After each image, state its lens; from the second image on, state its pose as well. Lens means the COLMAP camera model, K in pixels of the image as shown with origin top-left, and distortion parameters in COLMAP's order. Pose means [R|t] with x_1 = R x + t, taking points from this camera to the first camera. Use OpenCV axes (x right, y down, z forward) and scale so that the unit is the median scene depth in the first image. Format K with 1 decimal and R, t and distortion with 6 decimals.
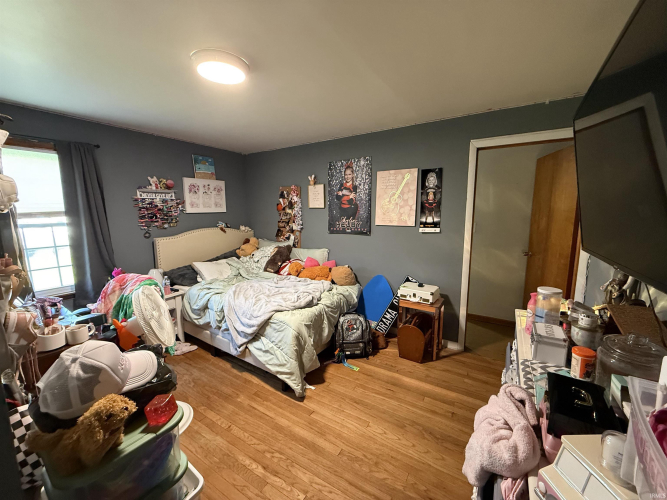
lens RADIAL K [[264.6, 0, 331.2], [0, 264.6, 251.2], [0, 0, 1]] dist [-0.004384, -0.000255]
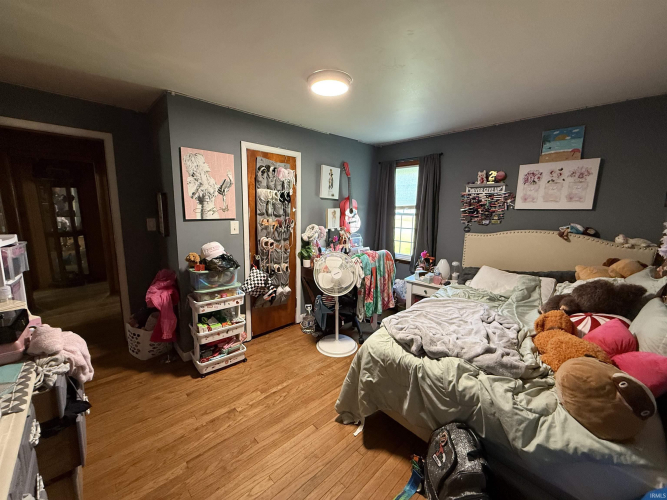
lens RADIAL K [[264.6, 0, 329.4], [0, 264.6, 249.9], [0, 0, 1]] dist [-0.004384, -0.000255]
pose [[-0.239026, 0.156570, -0.958307, 0.419527], [-0.161165, 0.966829, 0.198161, -0.096449], [0.957545, 0.201811, -0.205863, 0.679821]]
